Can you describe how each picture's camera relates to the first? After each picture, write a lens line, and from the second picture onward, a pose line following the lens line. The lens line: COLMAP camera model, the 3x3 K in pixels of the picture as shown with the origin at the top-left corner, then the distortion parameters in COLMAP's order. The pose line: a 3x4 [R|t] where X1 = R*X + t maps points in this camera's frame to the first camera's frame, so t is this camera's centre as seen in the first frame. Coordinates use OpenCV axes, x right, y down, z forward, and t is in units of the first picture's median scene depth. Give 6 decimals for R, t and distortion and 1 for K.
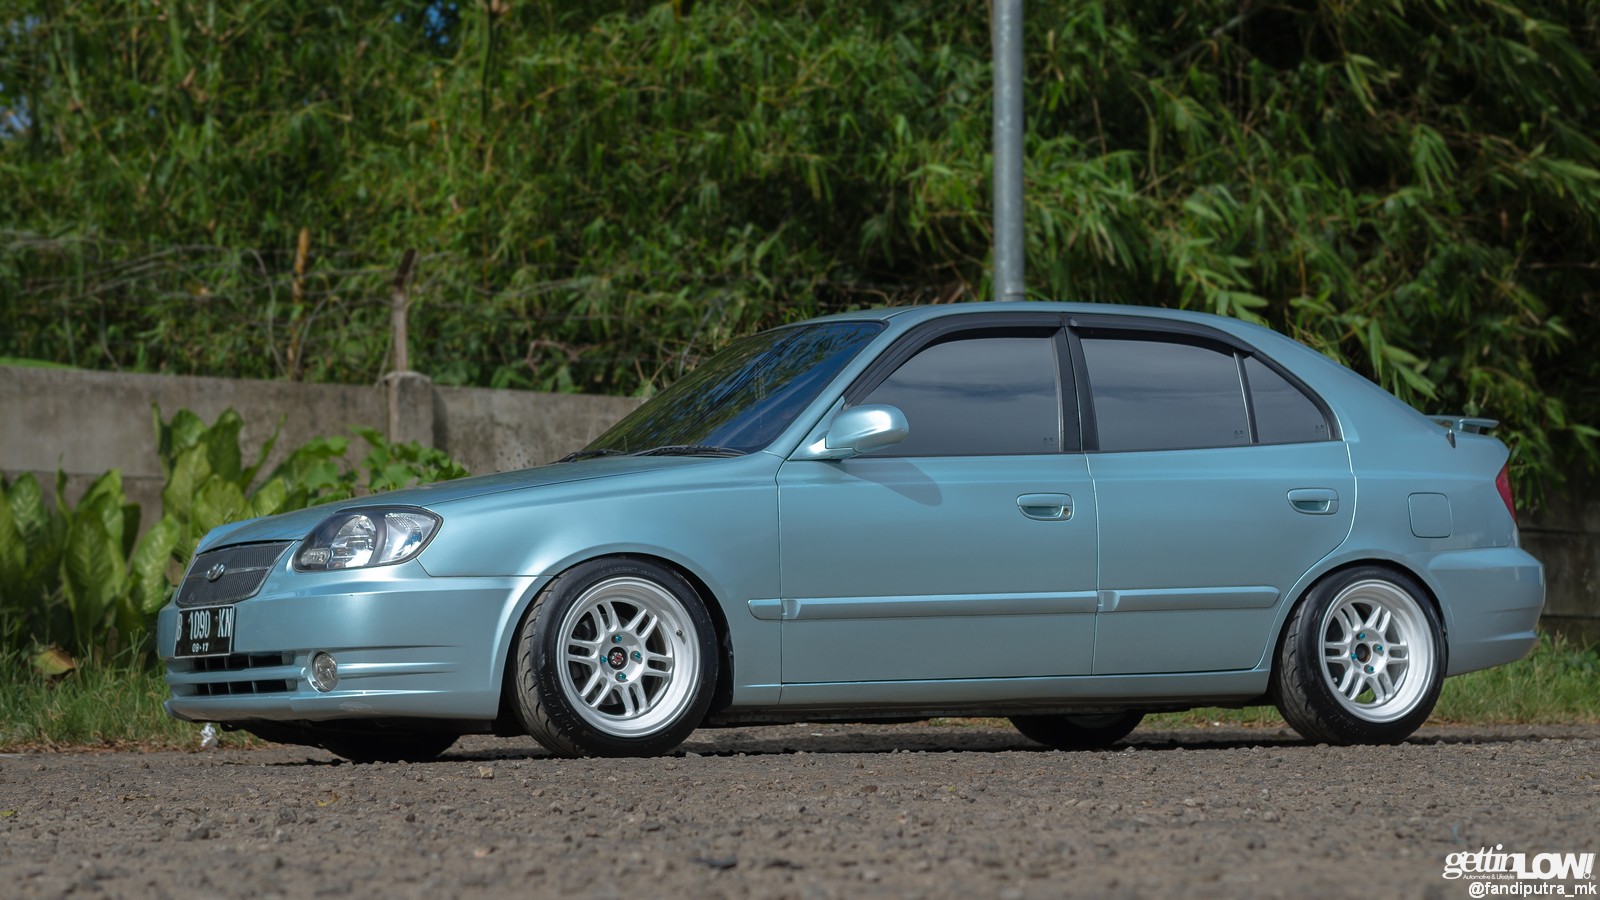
lens RADIAL K [[3976.2, 0, 800.0], [0, 3976.2, 450.0], [0, 0, 1]] dist [-0.019449, 0.308330]
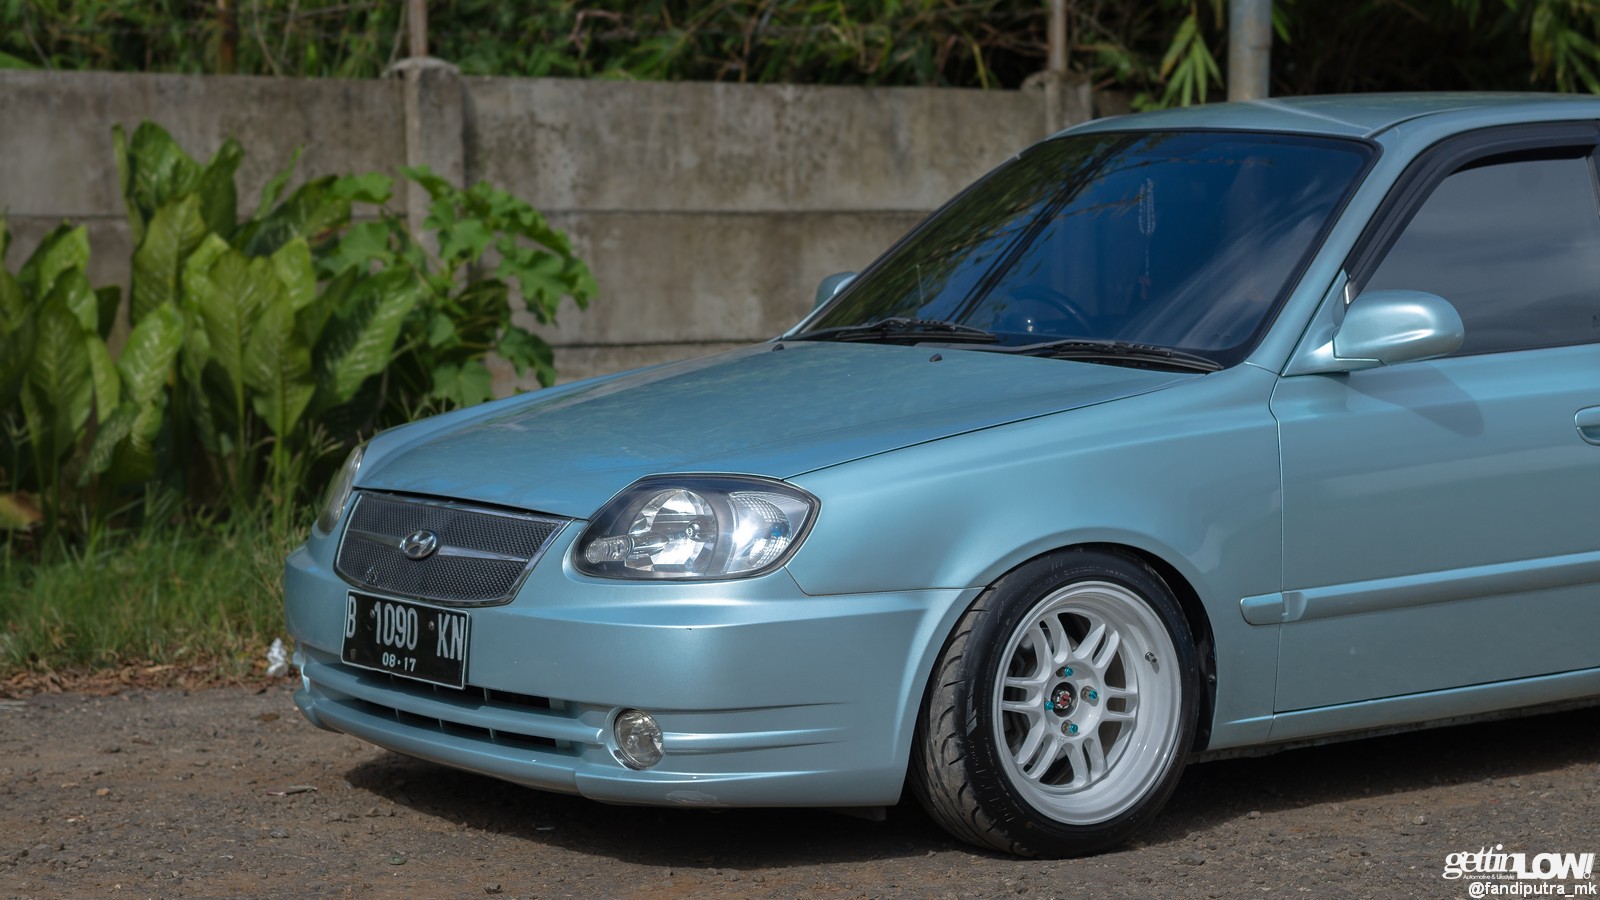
lens RADIAL K [[3914.6, 0, 800.0], [0, 3914.6, 450.0], [0, 0, 1]] dist [-0.544388, 7.195291]
pose [[0.991949, 0.002568, 0.126610, -0.167057], [-0.022524, 0.987431, 0.156440, -0.085980], [-0.124616, -0.158032, 0.979539, 0.374815]]
